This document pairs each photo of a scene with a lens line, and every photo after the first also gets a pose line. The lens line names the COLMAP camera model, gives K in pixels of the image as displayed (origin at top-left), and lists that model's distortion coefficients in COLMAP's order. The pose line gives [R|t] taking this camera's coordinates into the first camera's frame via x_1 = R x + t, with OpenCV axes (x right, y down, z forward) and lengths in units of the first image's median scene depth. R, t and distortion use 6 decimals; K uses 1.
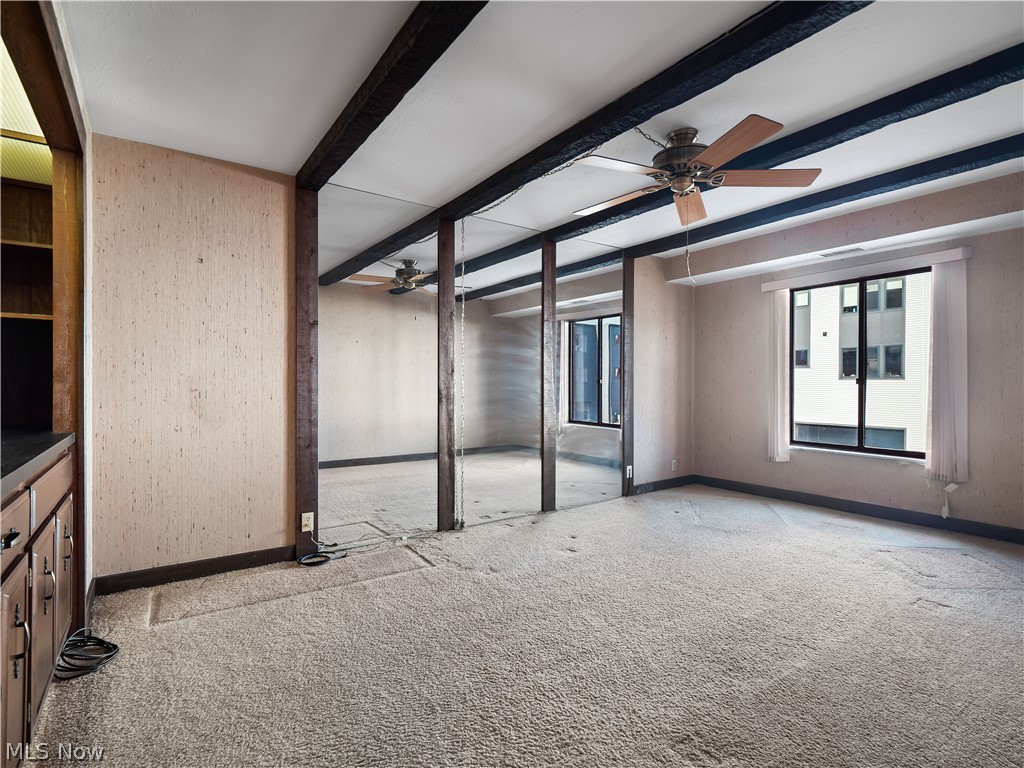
lens RADIAL K [[501.6, 0, 512.0], [0, 501.6, 384.0], [0, 0, 1]] dist [0.001292, -0.000463]
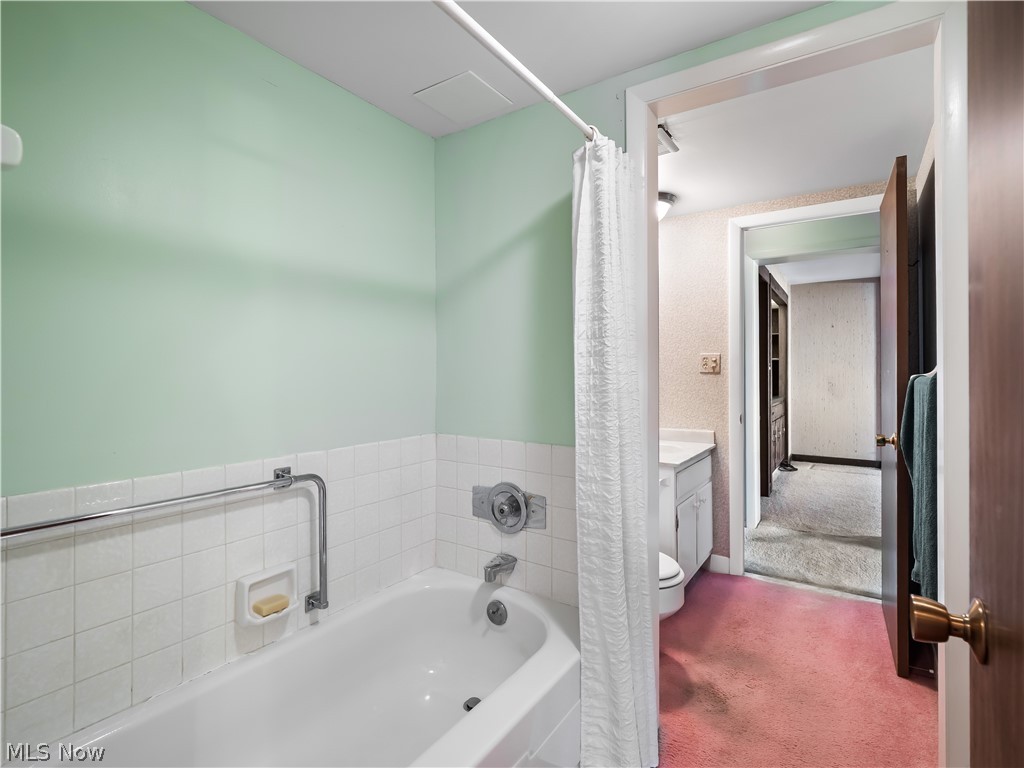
lens RADIAL K [[501.6, 0, 512.0], [0, 501.6, 384.0], [0, 0, 1]] dist [0.001292, -0.000463]
pose [[0.350151, 0.003237, -0.936688, 1.113127], [0.002493, 0.999987, 0.004388, 0.003998], [0.936690, -0.003871, 0.350139, -1.287238]]
